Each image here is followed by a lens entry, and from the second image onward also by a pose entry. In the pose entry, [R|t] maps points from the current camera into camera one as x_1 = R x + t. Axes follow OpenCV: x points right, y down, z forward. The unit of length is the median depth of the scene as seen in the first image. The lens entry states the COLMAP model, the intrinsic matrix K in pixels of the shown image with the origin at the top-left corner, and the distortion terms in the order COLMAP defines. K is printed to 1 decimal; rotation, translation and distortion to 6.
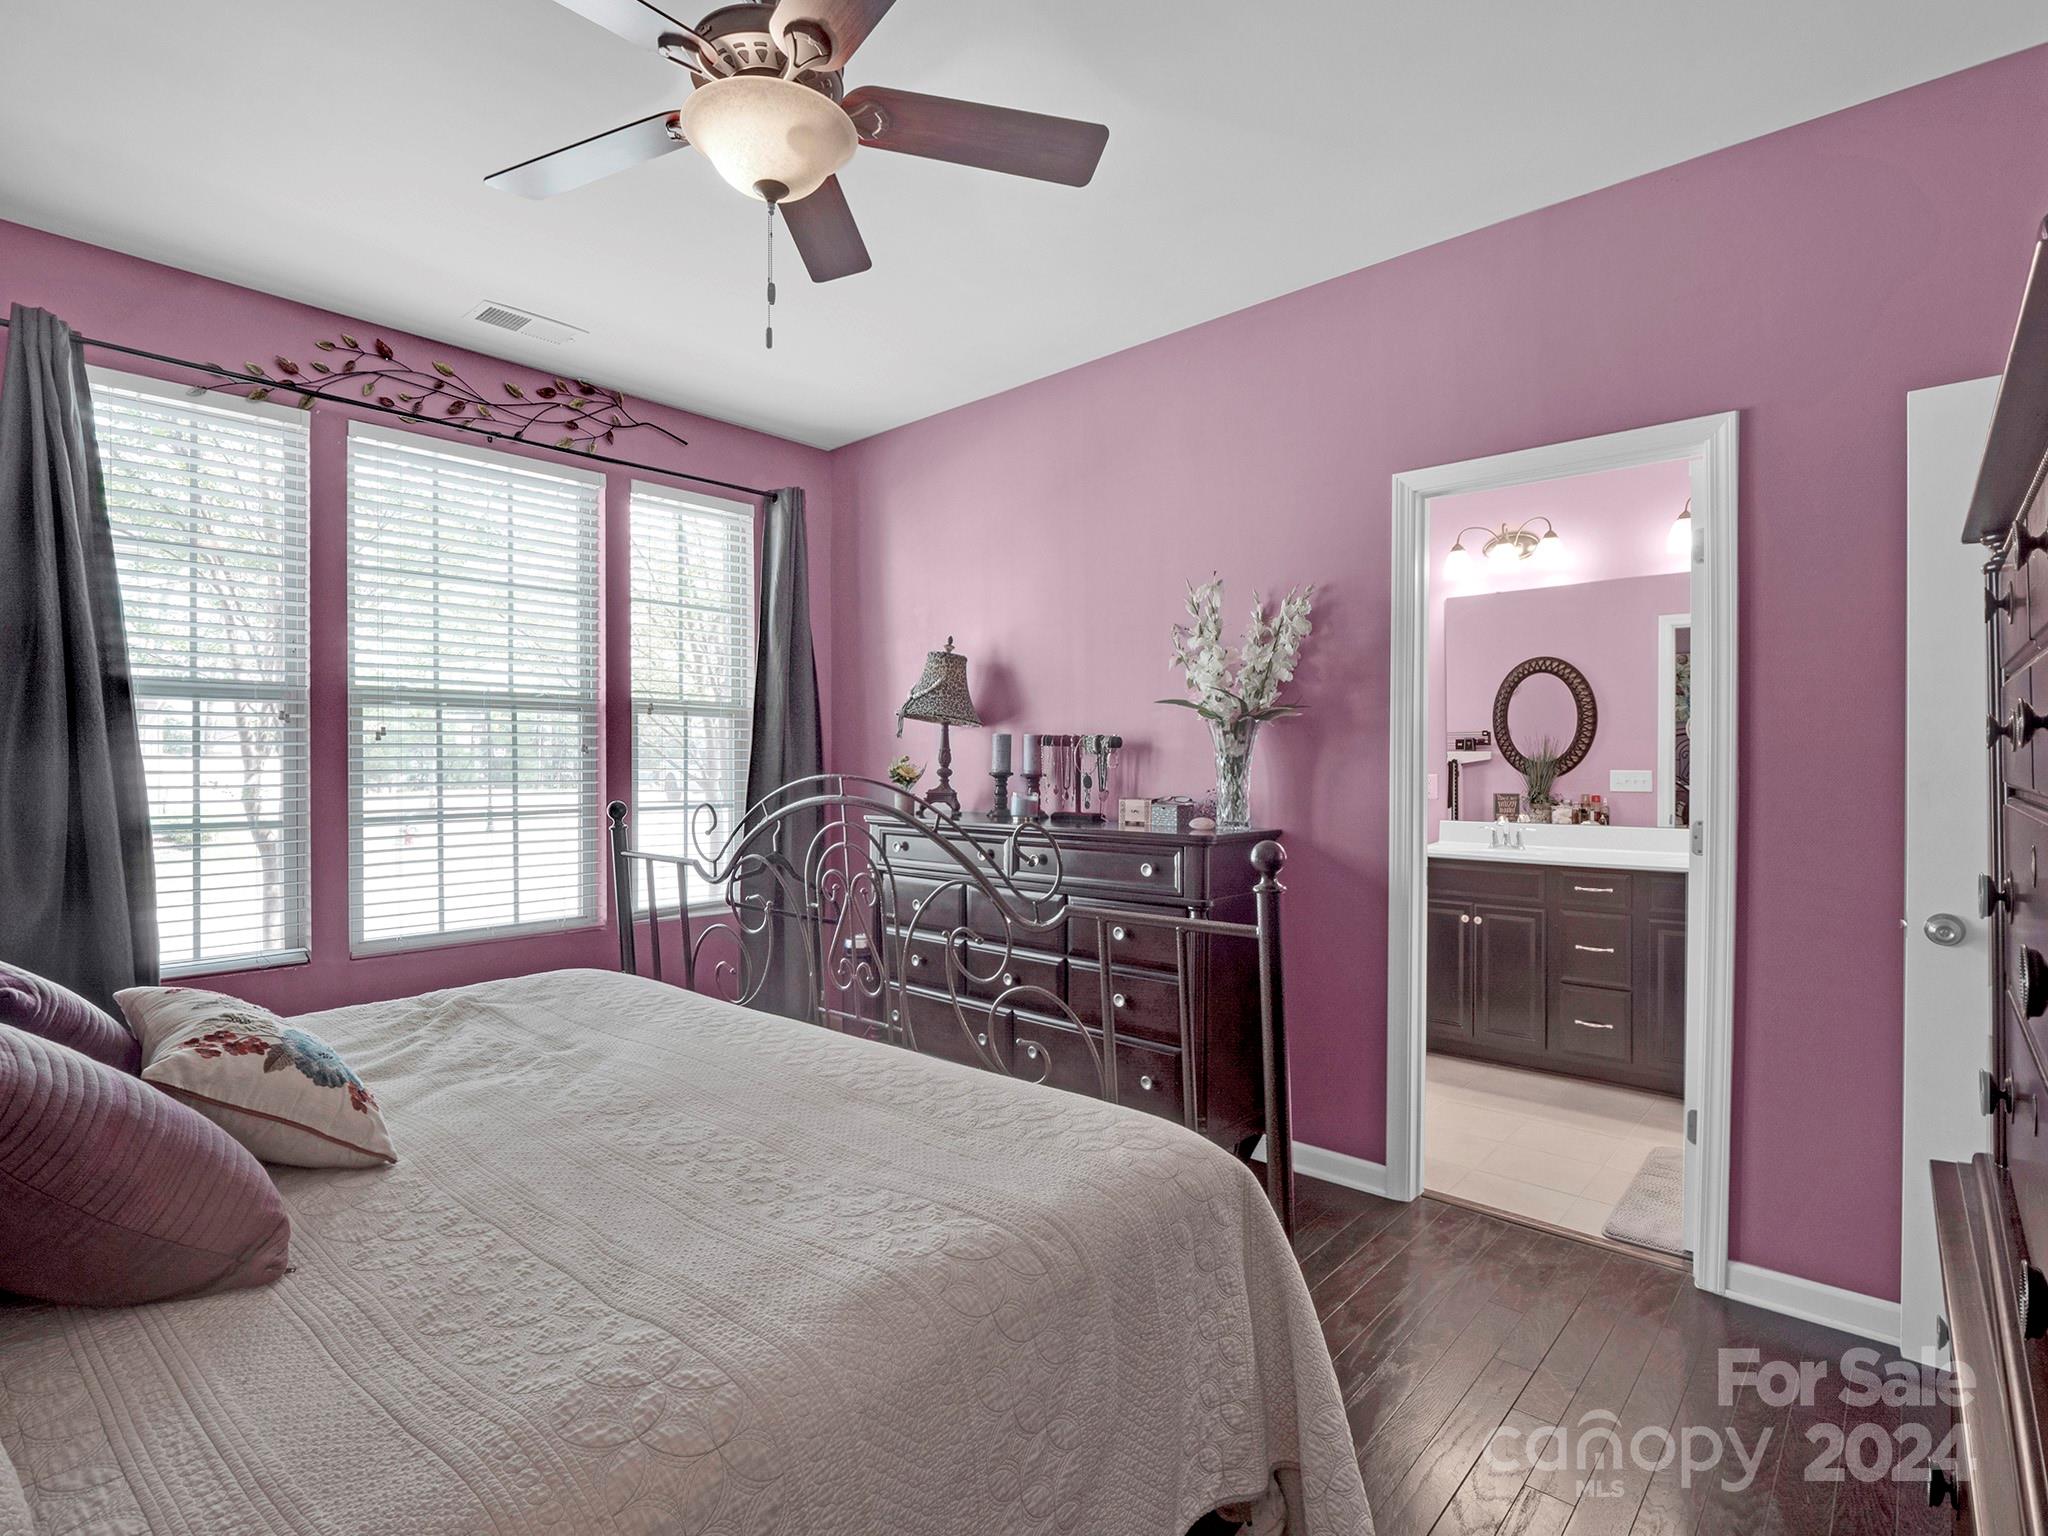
lens RADIAL K [[1003.4, 0, 1024.0], [0, 1003.4, 768.0], [0, 0, 1]] dist [-0.012298, -0.001389]
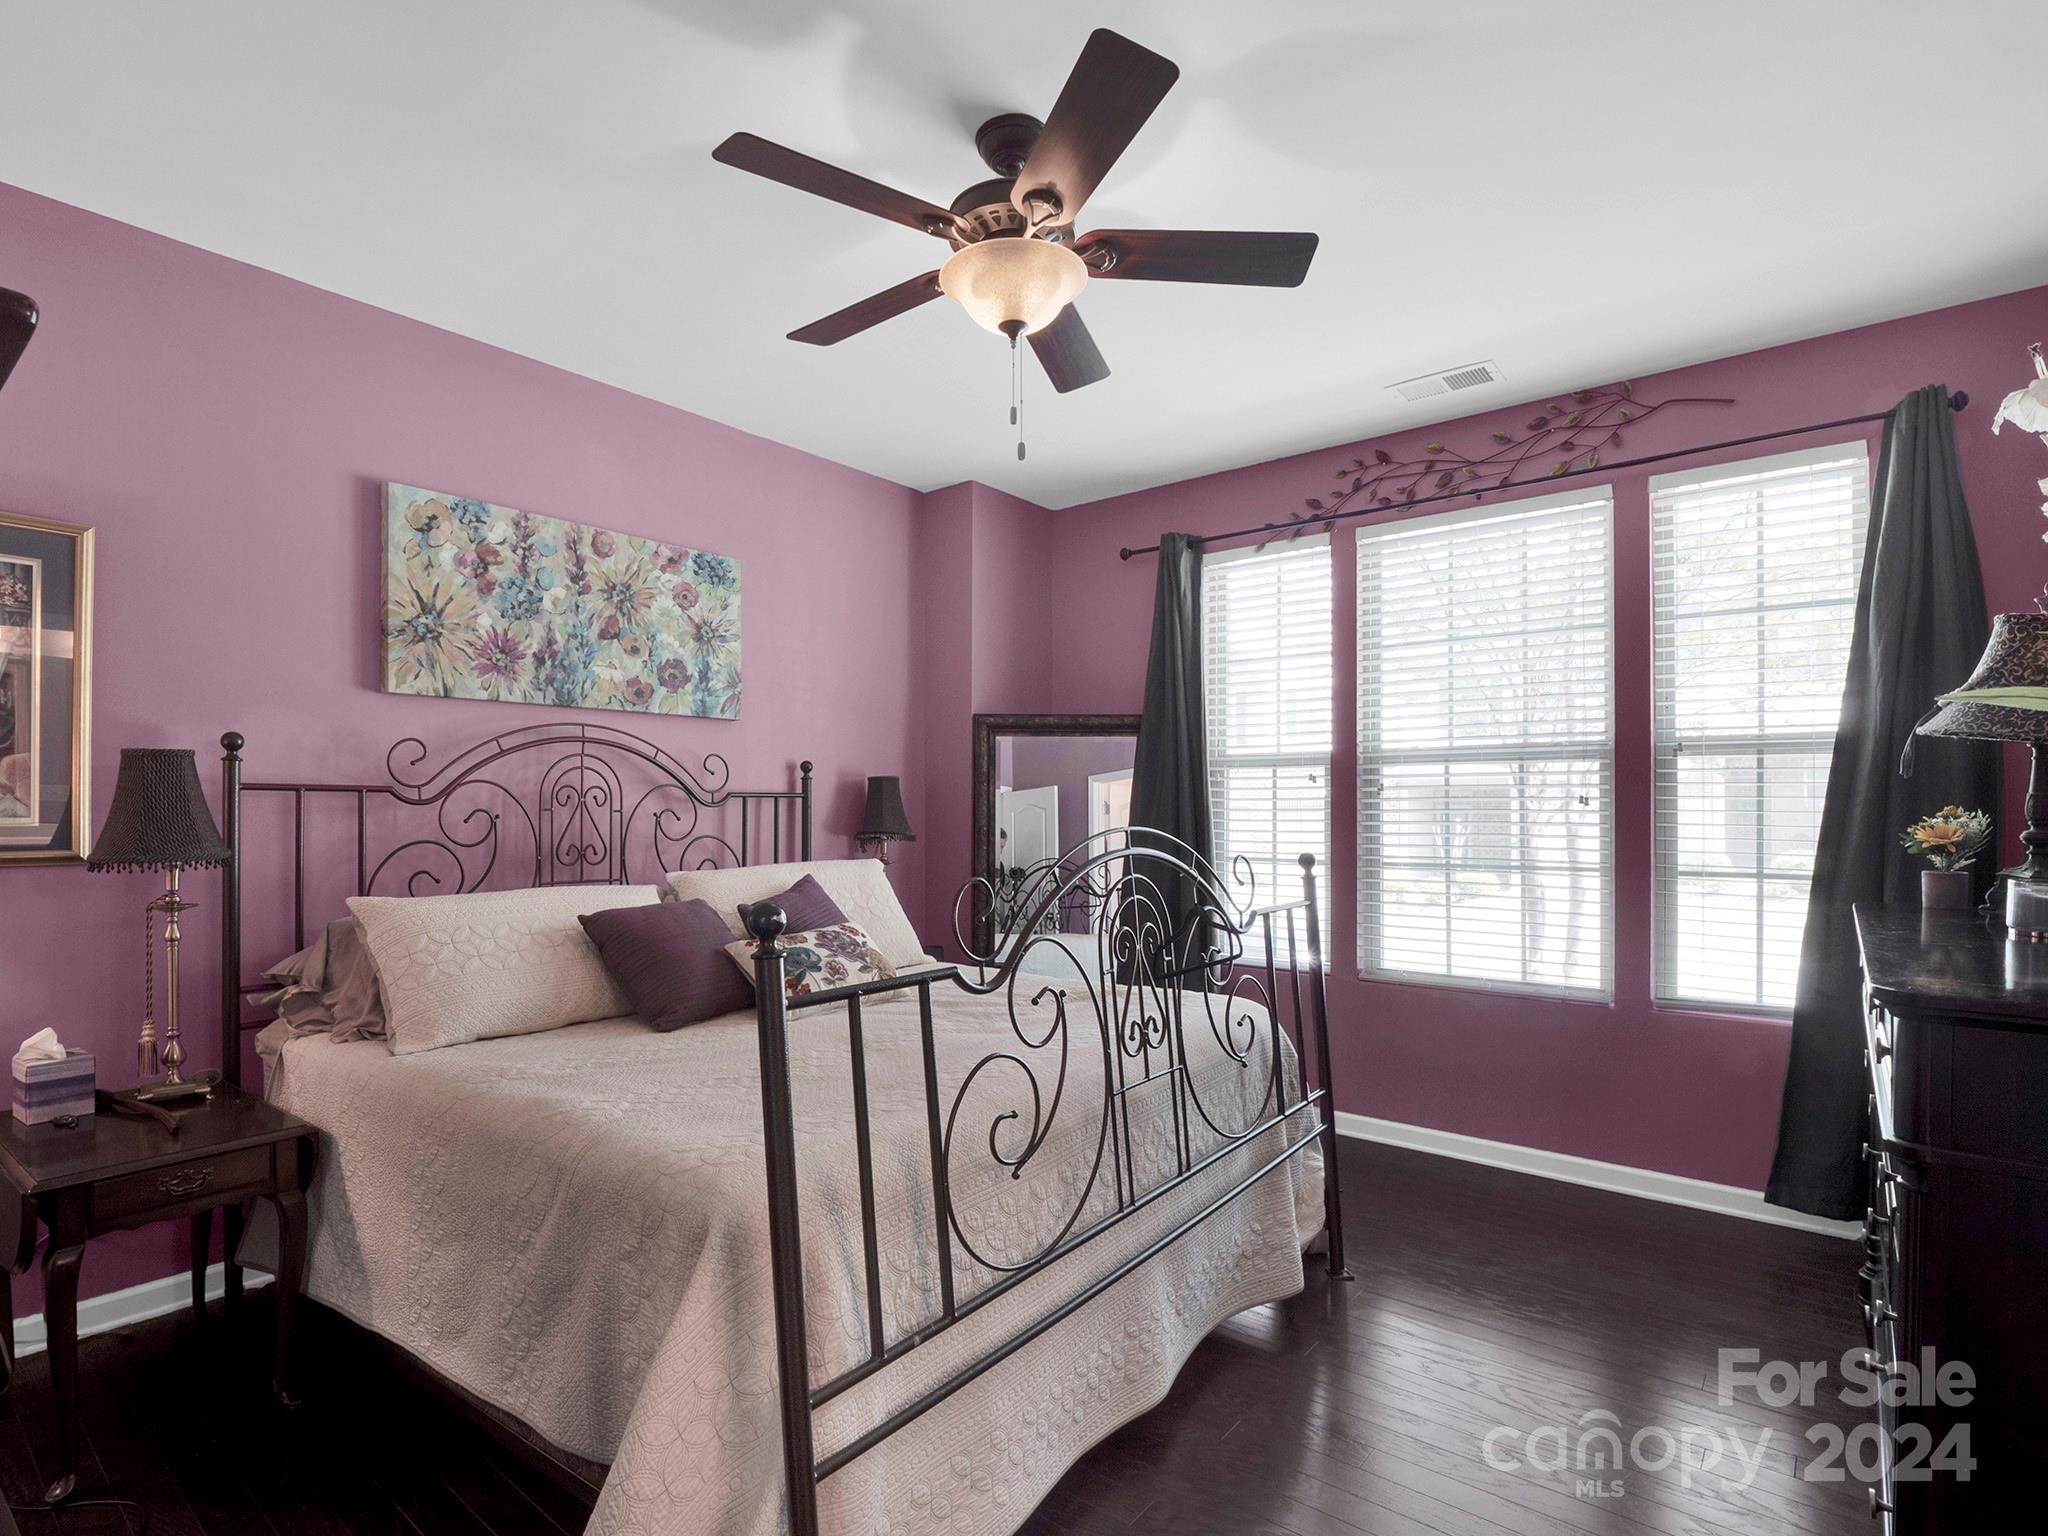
lens RADIAL K [[1032.3, 0, 1019.1], [0, 1032.3, 803.5], [0, 0, 1]] dist [-0.014529, -0.000359]
pose [[0.048861, -0.005402, -0.998791, 0.499097], [-0.010850, 0.999923, -0.005939, -0.006011], [0.998747, 0.011127, 0.048799, 0.499265]]
